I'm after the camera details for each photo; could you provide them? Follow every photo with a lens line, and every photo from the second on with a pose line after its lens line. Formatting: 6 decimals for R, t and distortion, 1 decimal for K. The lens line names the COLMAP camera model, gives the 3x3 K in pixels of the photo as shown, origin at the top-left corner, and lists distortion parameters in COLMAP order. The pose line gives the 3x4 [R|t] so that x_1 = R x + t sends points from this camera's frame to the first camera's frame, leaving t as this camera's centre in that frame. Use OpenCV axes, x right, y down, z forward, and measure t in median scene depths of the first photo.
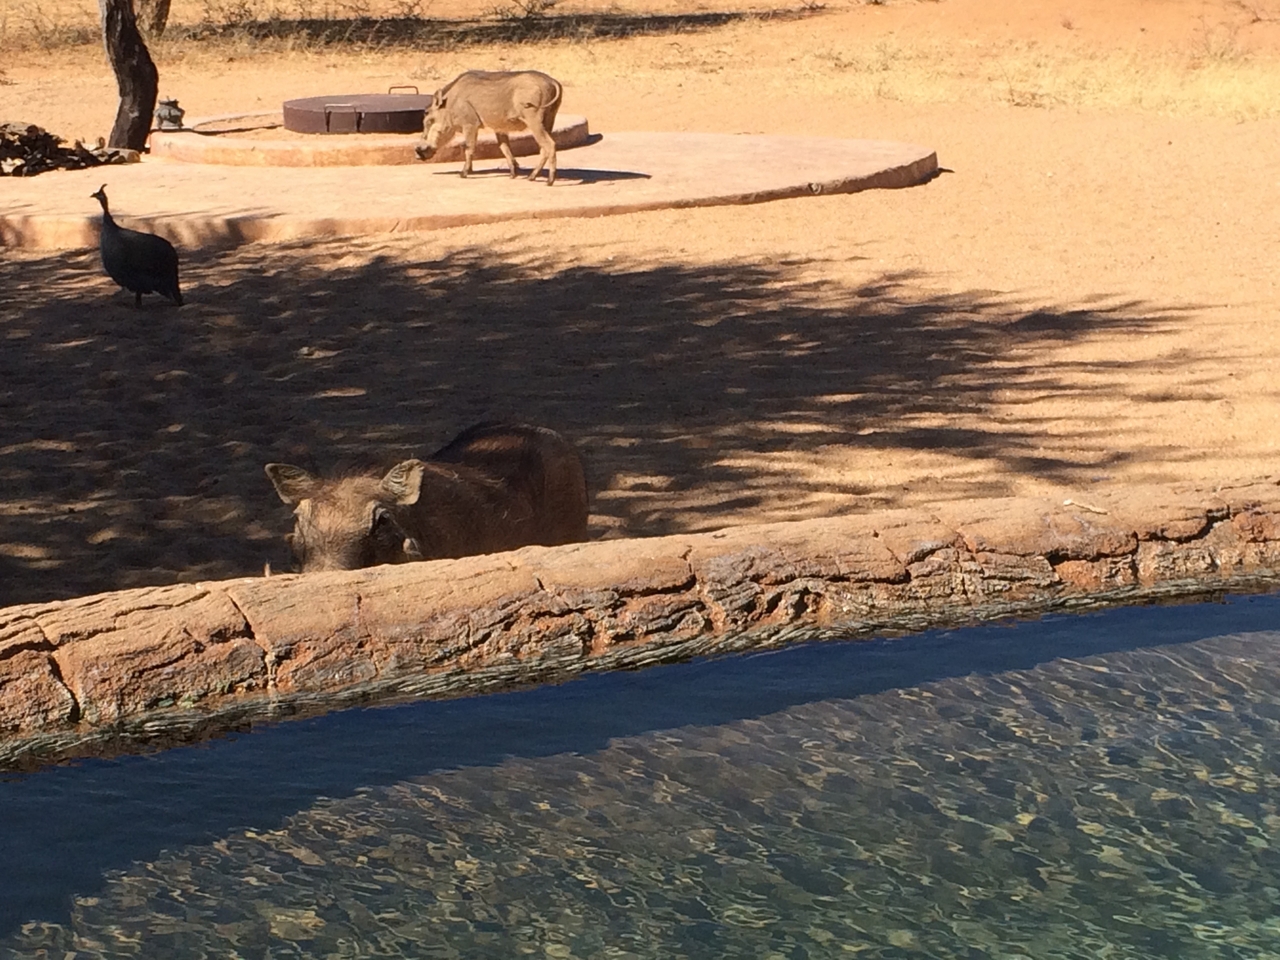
lens RADIAL K [[2660.0, 0, 627.3], [0, 2660.0, 485.6], [0, 0, 1]] dist [0.084973, 0.000000]
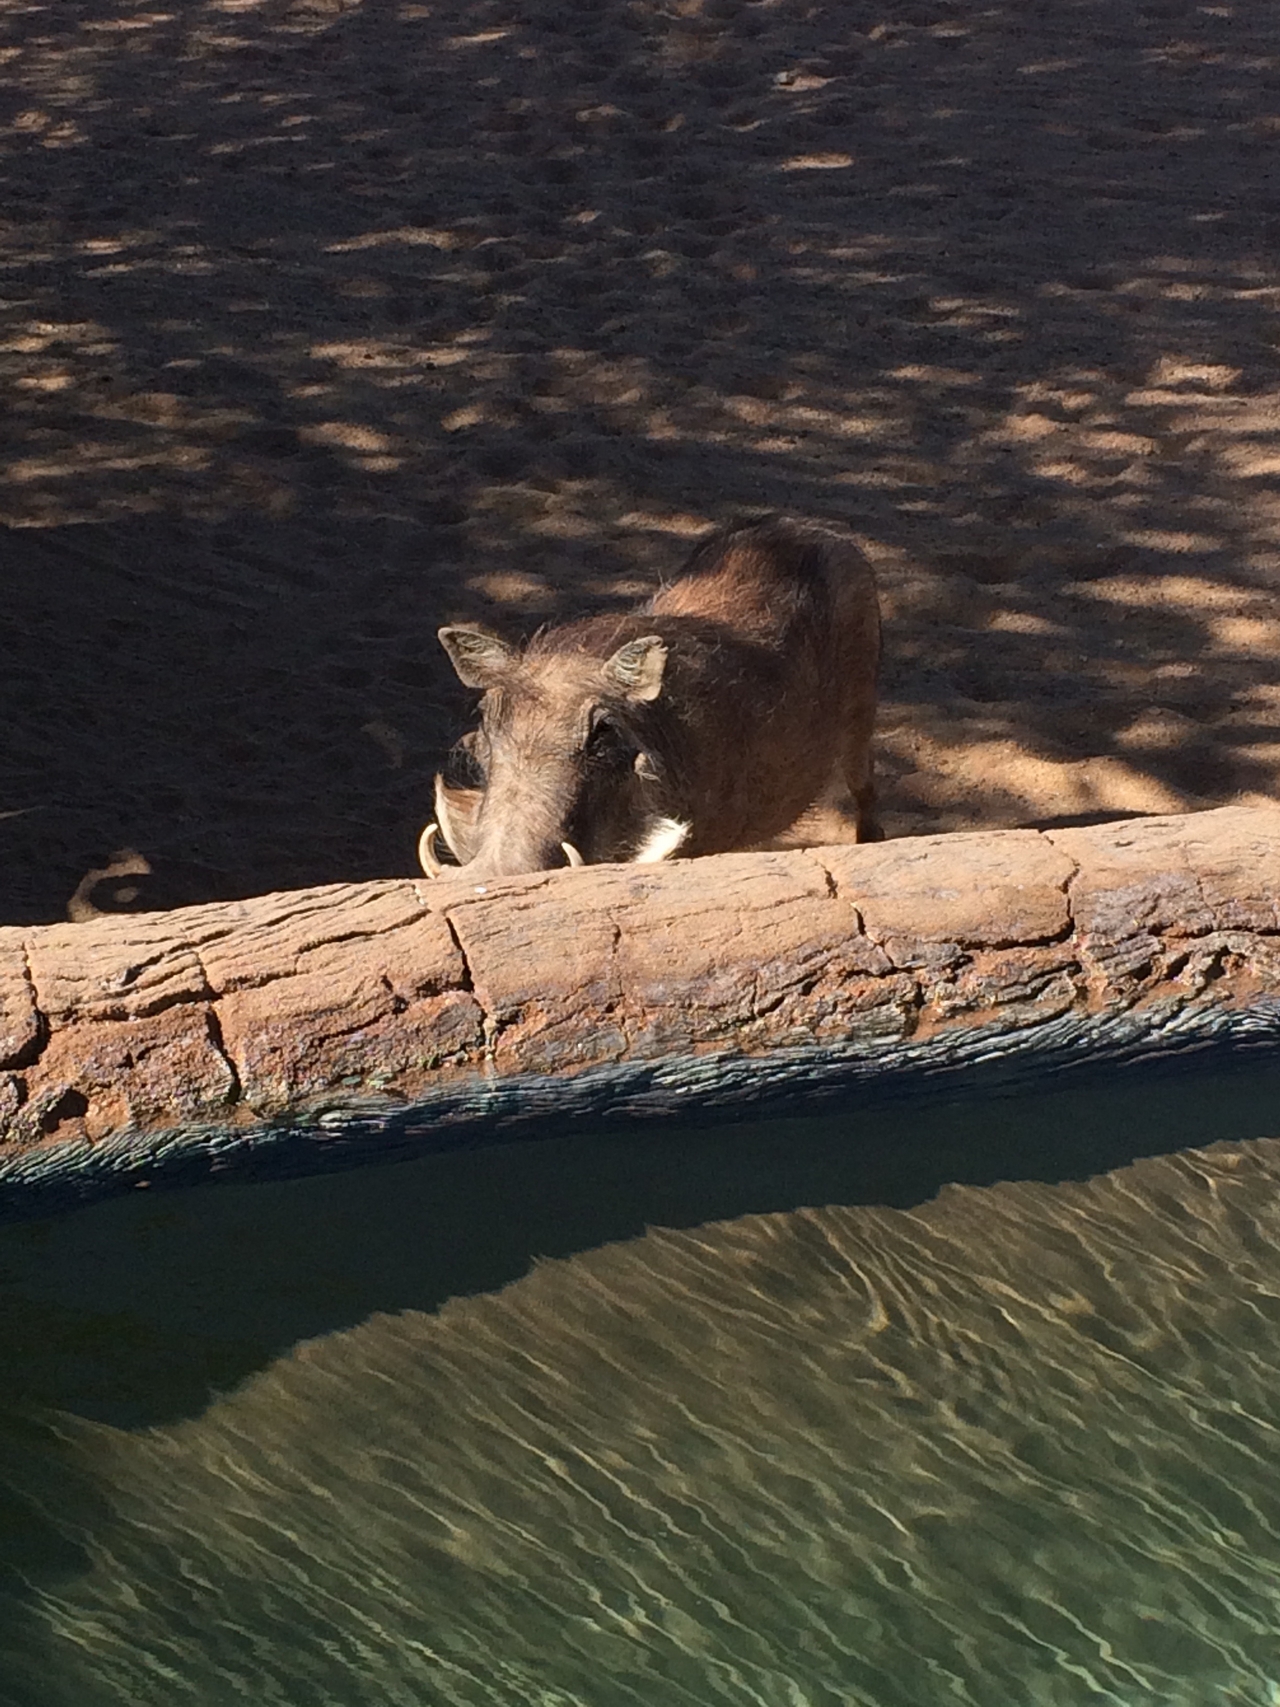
lens RADIAL K [[3547.4, 0, 627.1], [0, 3547.4, 861.8], [0, 0, 1]] dist [0.084973, 0.000000]
pose [[0.981521, 0.090953, -0.168355, 0.070481], [-0.051006, 0.972340, 0.227934, -0.207281], [0.184429, -0.215135, 0.959011, 0.030001]]
